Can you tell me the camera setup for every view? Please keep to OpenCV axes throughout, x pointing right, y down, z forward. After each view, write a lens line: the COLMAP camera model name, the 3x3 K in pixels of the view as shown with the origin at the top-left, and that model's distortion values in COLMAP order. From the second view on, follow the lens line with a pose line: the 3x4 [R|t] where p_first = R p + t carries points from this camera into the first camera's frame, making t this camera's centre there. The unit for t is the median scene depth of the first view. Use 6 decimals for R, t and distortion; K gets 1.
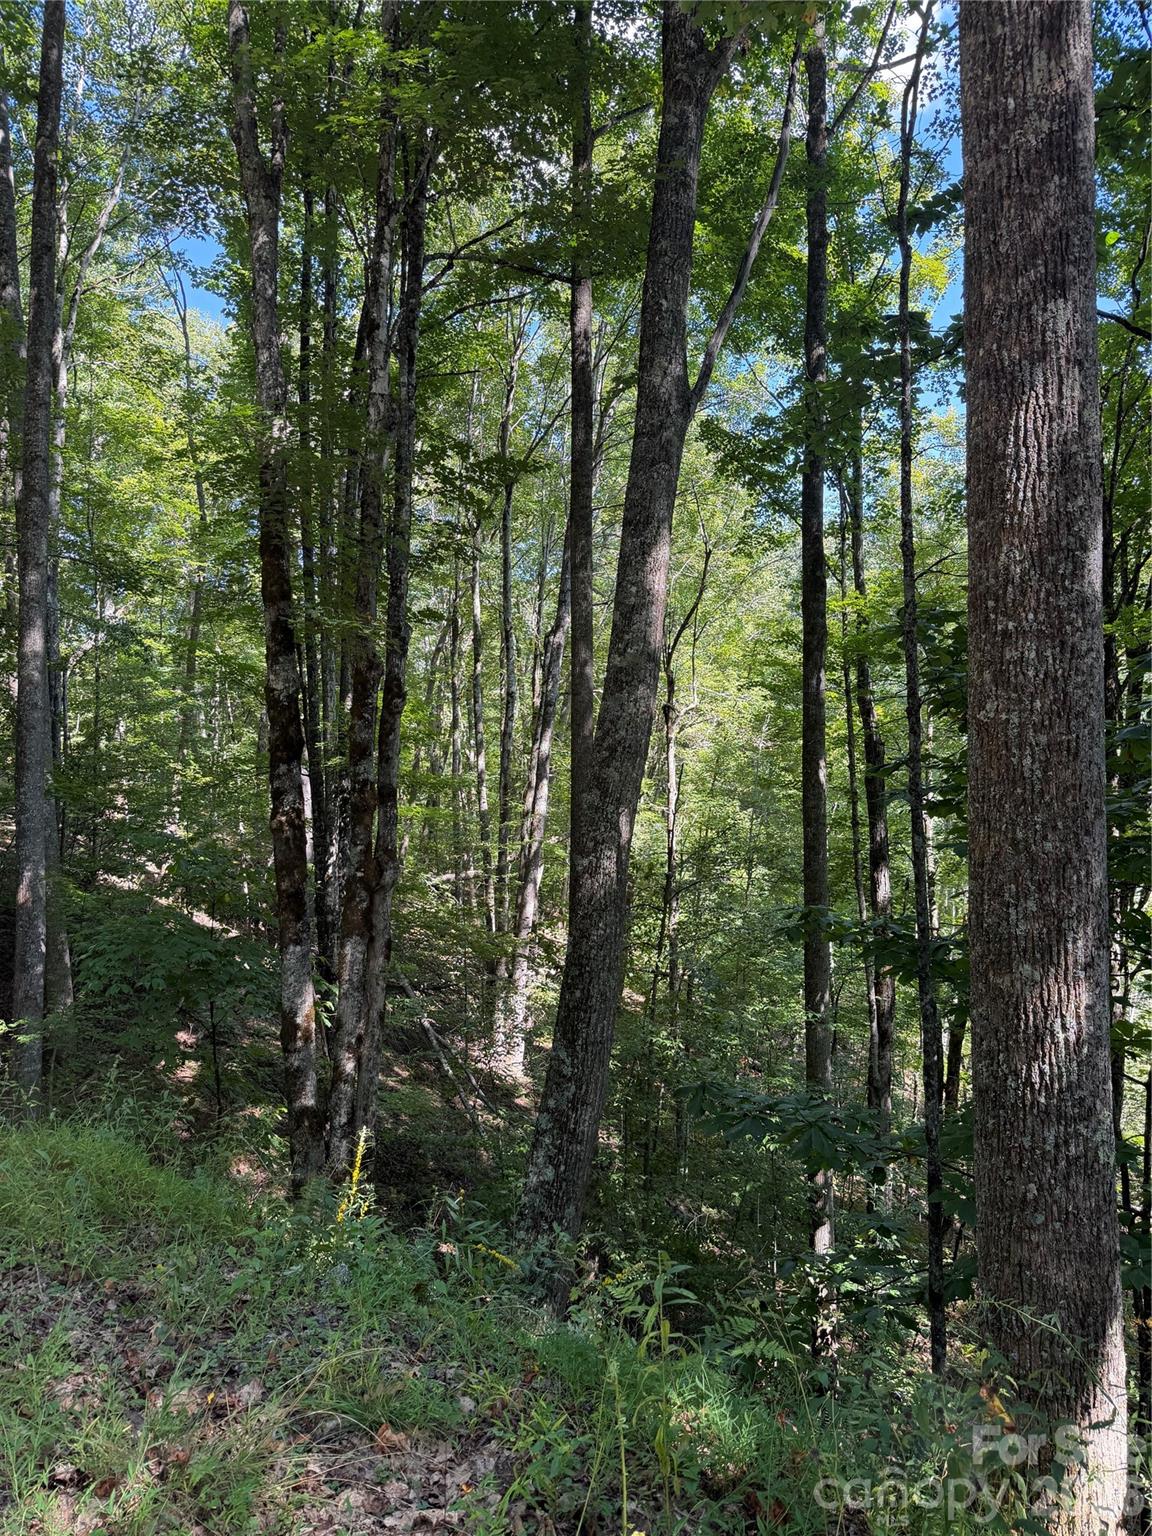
lens RADIAL K [[1069.0, 0, 574.8], [0, 1069.0, 777.1], [0, 0, 1]] dist [0.100298, -0.147045]
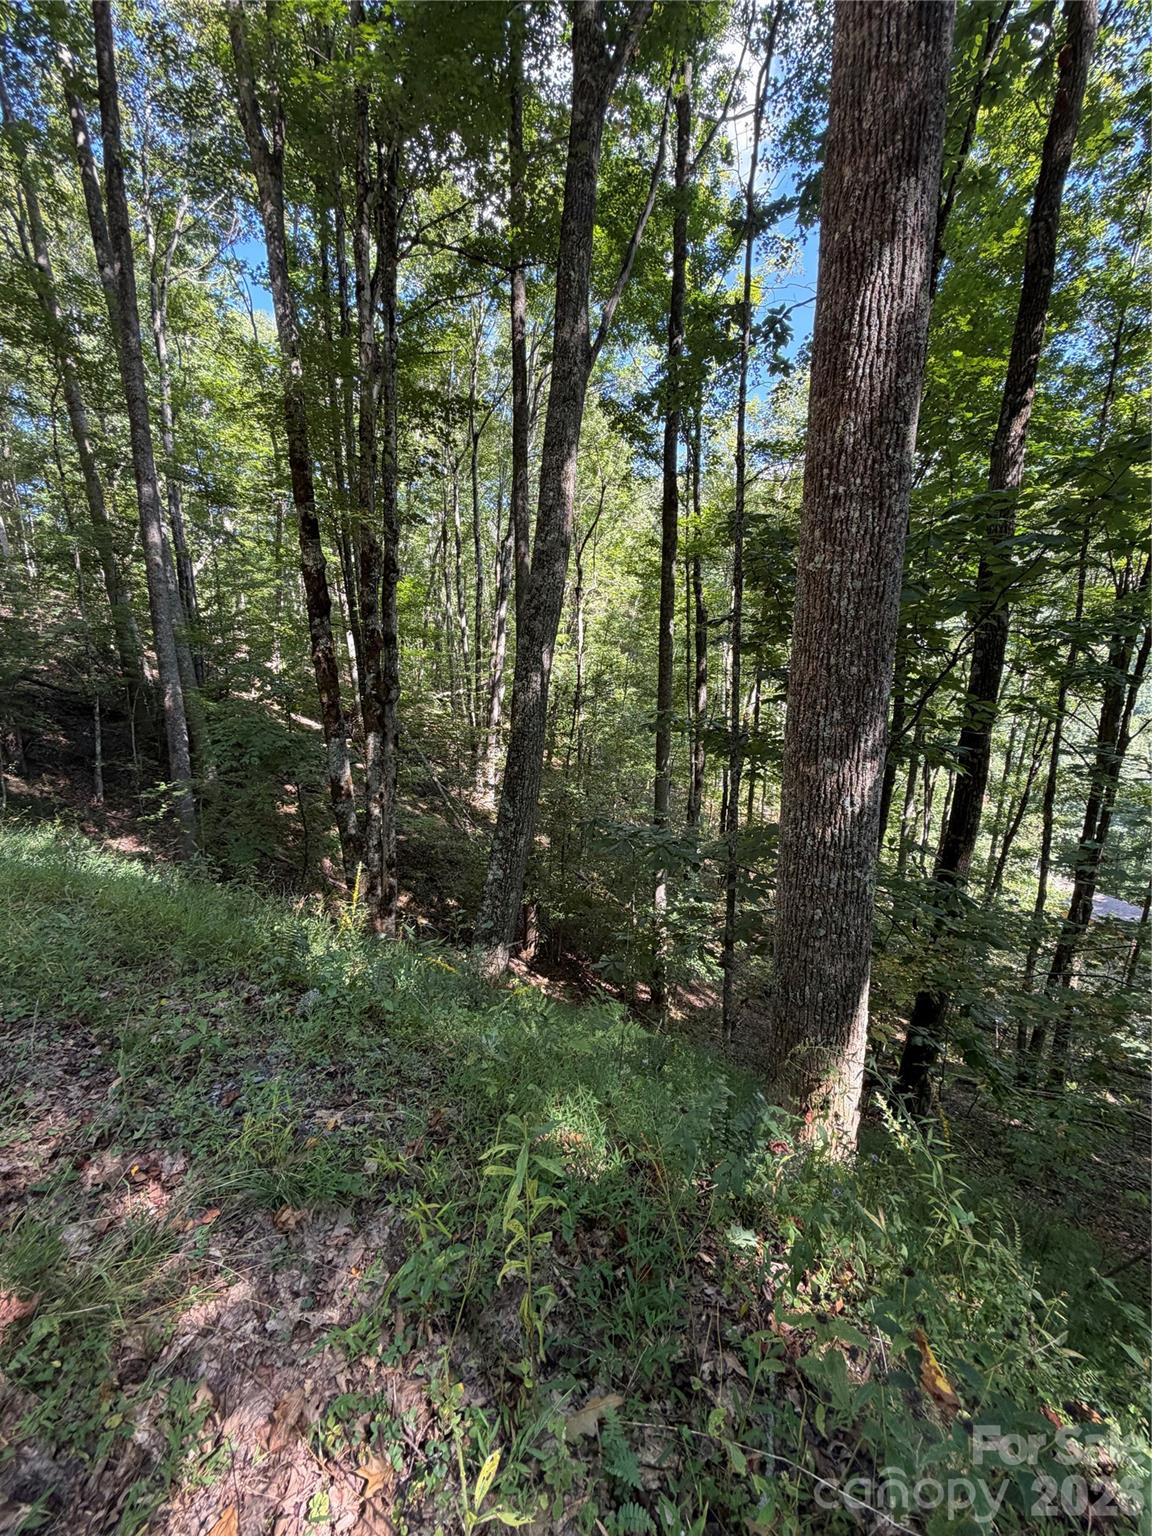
lens RADIAL K [[612.2, 0, 575.1], [0, 612.2, 761.7], [0, 0, 1]] dist [0.000207, 0.000132]
pose [[0.996794, -0.011221, 0.079218, 0.007868], [-0.005117, 0.979147, 0.203087, 0.004558], [-0.079845, -0.202841, 0.975951, 0.053642]]
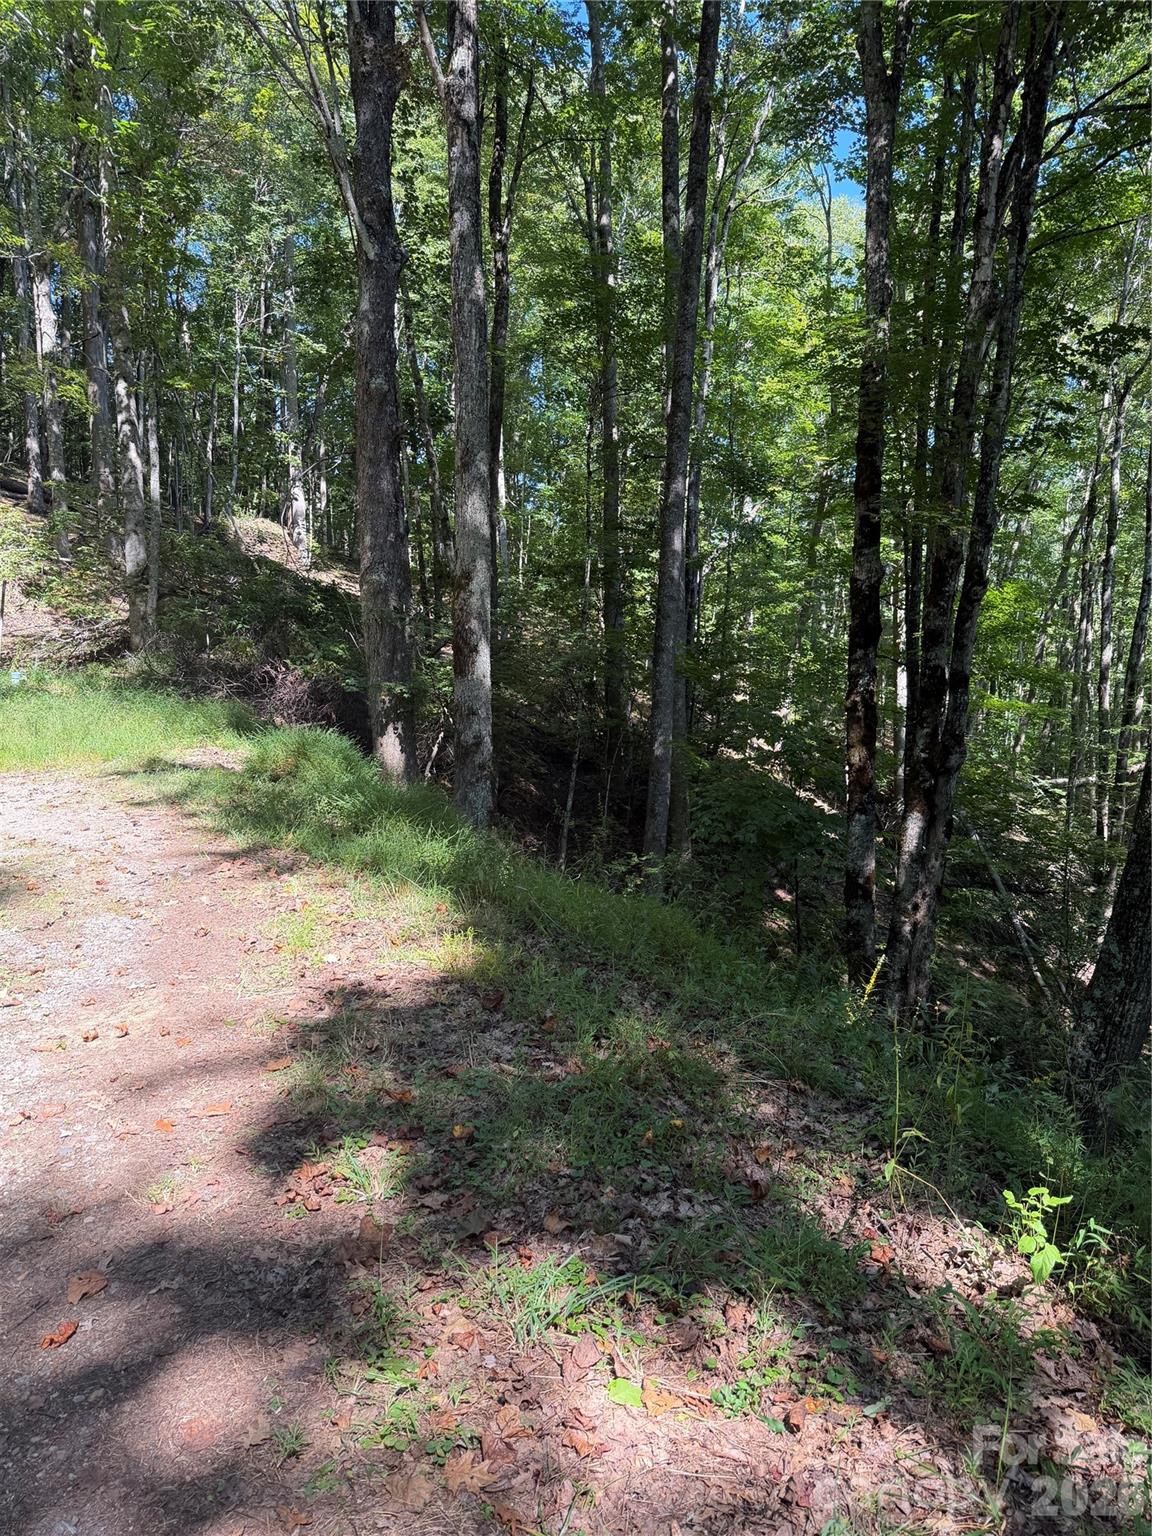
lens RADIAL K [[1069.0, 0, 574.8], [0, 1069.0, 777.1], [0, 0, 1]] dist [0.100298, -0.147045]
pose [[0.846783, 0.088740, -0.524484, 0.034853], [-0.036469, 0.993352, 0.109190, 0.004044], [0.530687, -0.073333, 0.844390, -0.045120]]
